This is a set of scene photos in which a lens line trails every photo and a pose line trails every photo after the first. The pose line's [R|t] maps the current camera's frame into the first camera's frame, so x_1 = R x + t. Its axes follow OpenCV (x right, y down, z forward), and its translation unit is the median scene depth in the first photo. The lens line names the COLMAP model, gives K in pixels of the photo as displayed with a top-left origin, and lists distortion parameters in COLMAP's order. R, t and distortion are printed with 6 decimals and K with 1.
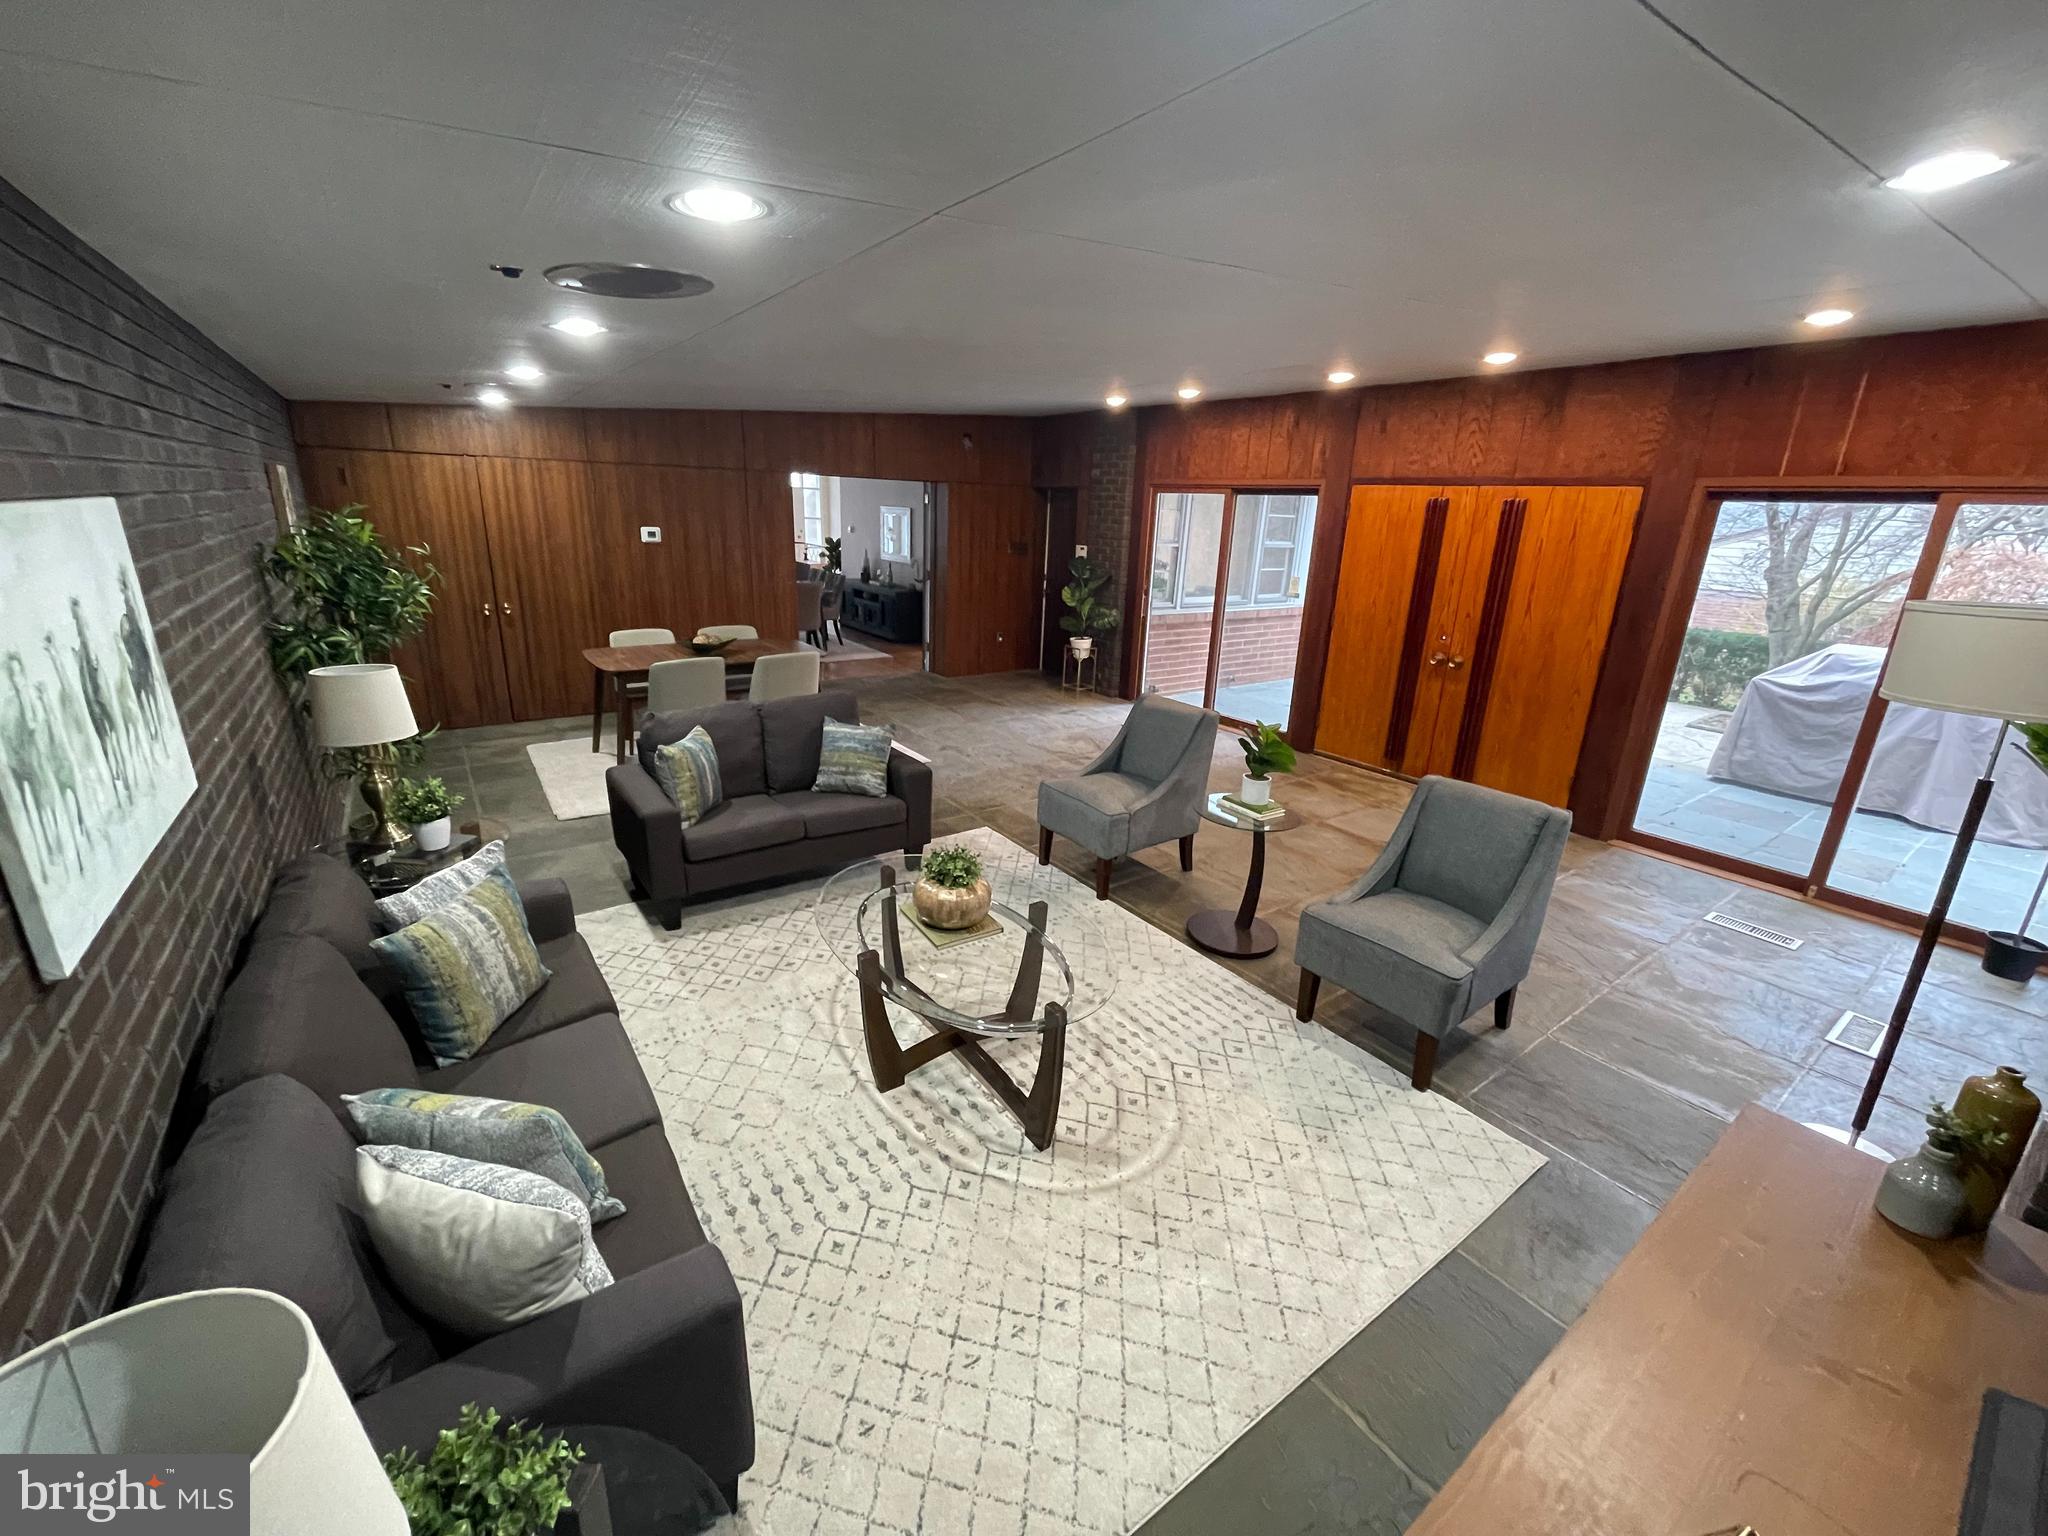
lens RADIAL K [[824.0, 0, 1036.5], [0, 824.0, 761.3], [0, 0, 1]] dist [-0.002287, 0.000085]
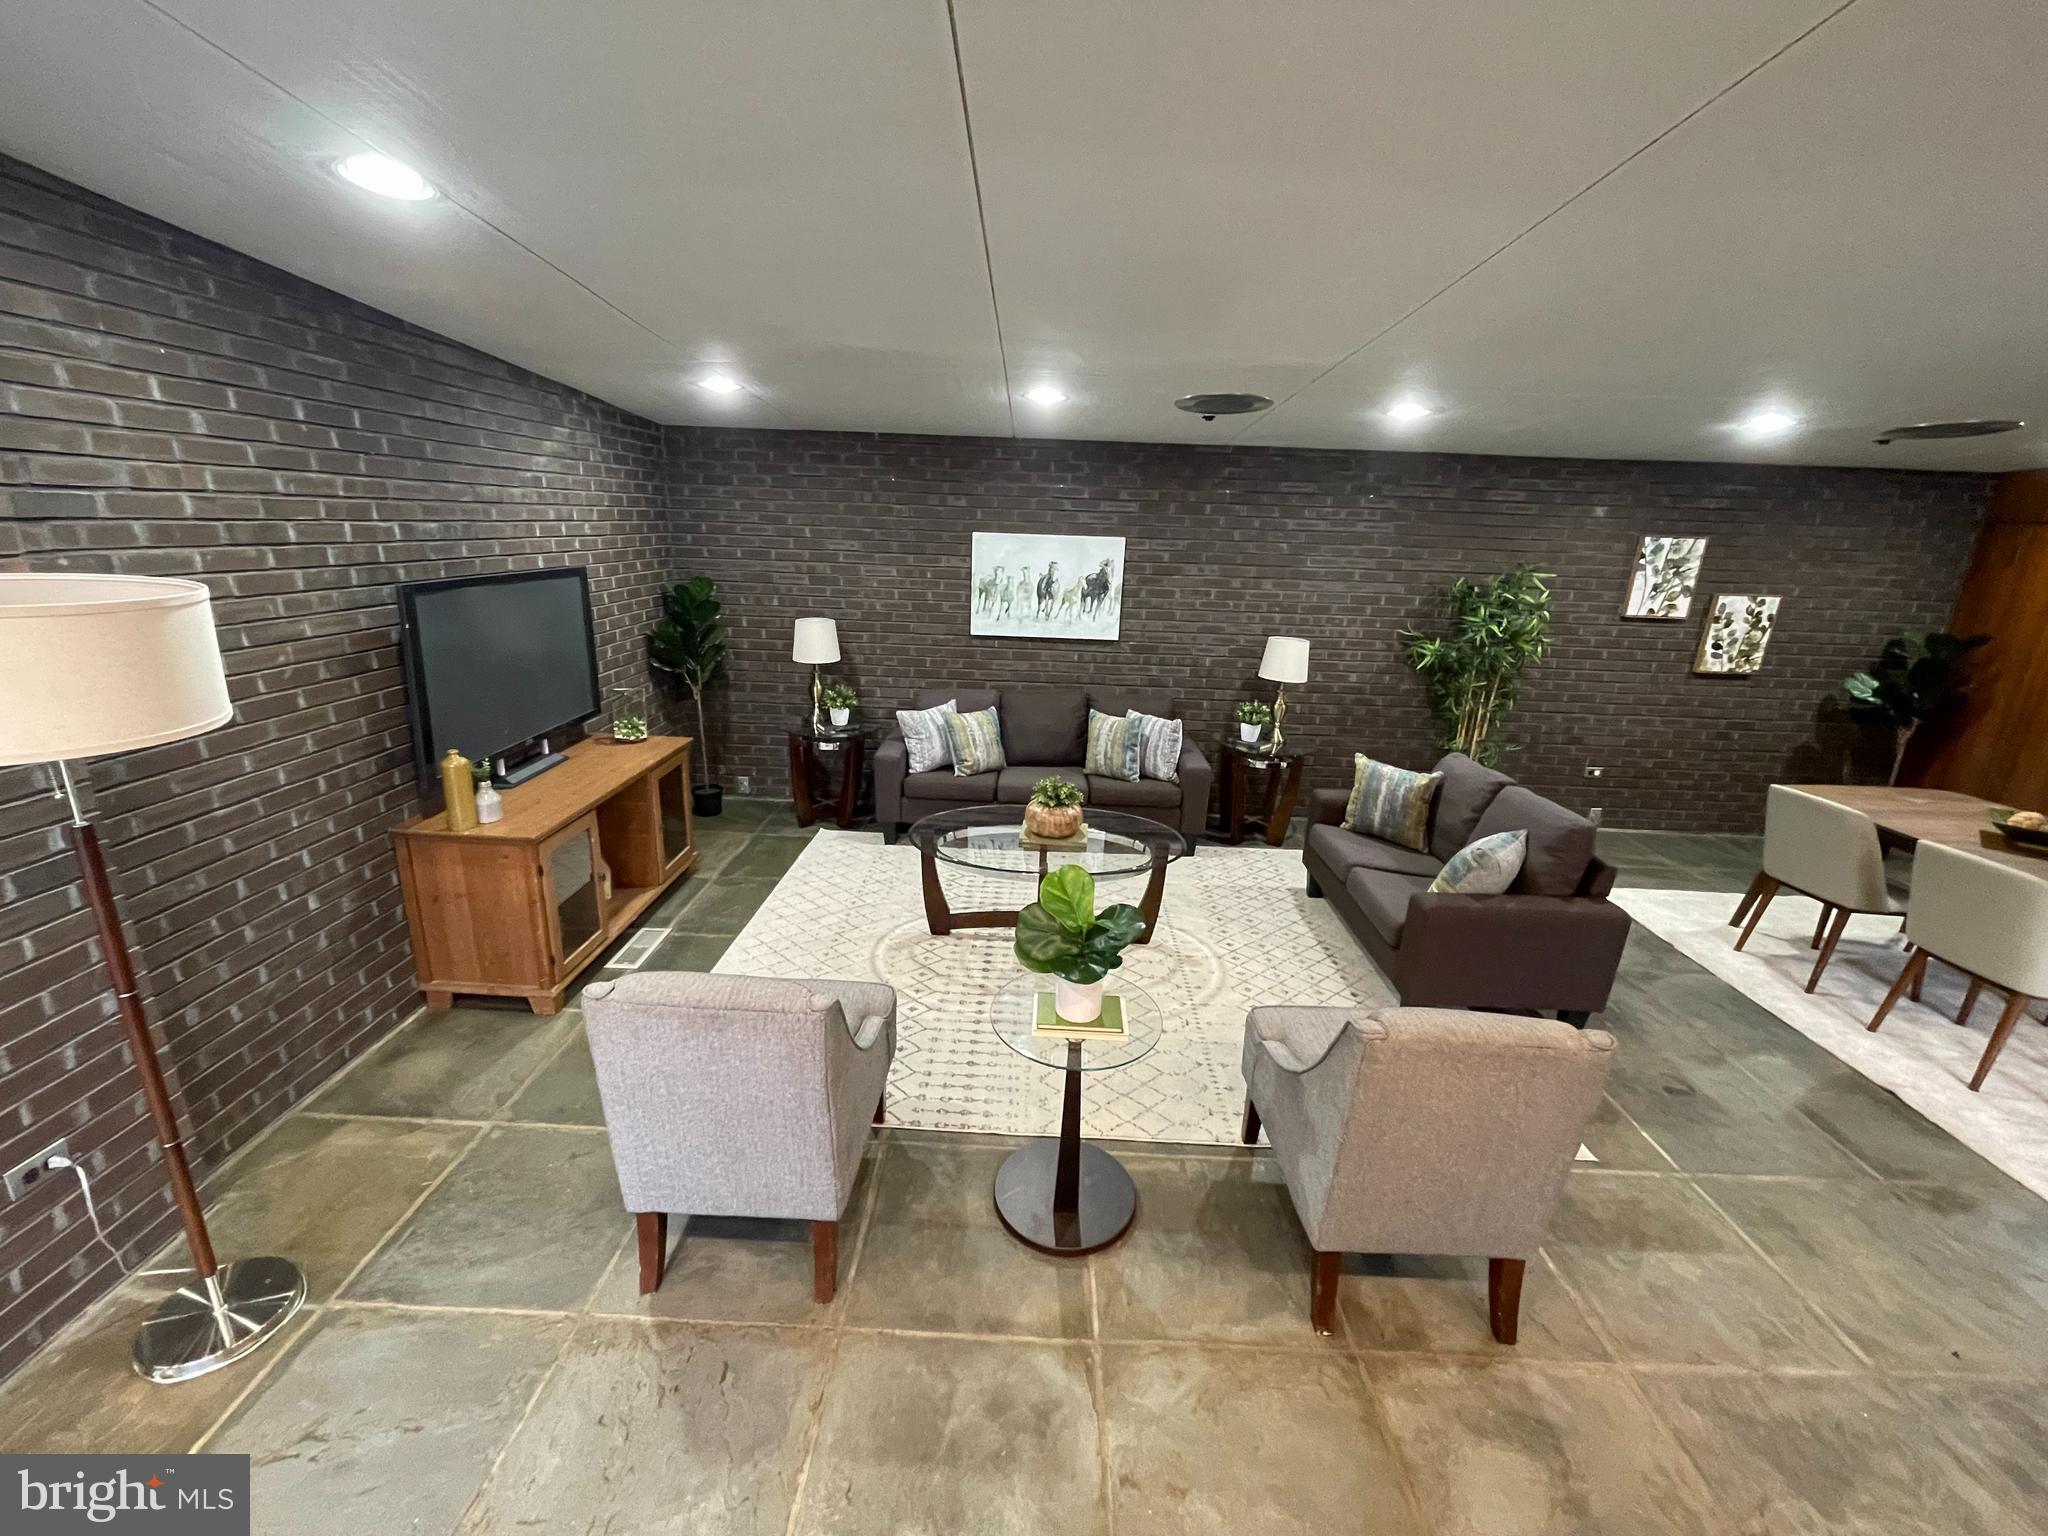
lens RADIAL K [[824.0, 0, 1020.5], [0, 824.0, 763.3], [0, 0, 1]] dist [-0.002287, 0.000085]
pose [[-0.612593, 0.166809, -0.772596, 0.464639], [-0.287234, 0.863666, 0.414219, -0.220055], [0.736361, 0.475663, -0.481163, 0.755054]]
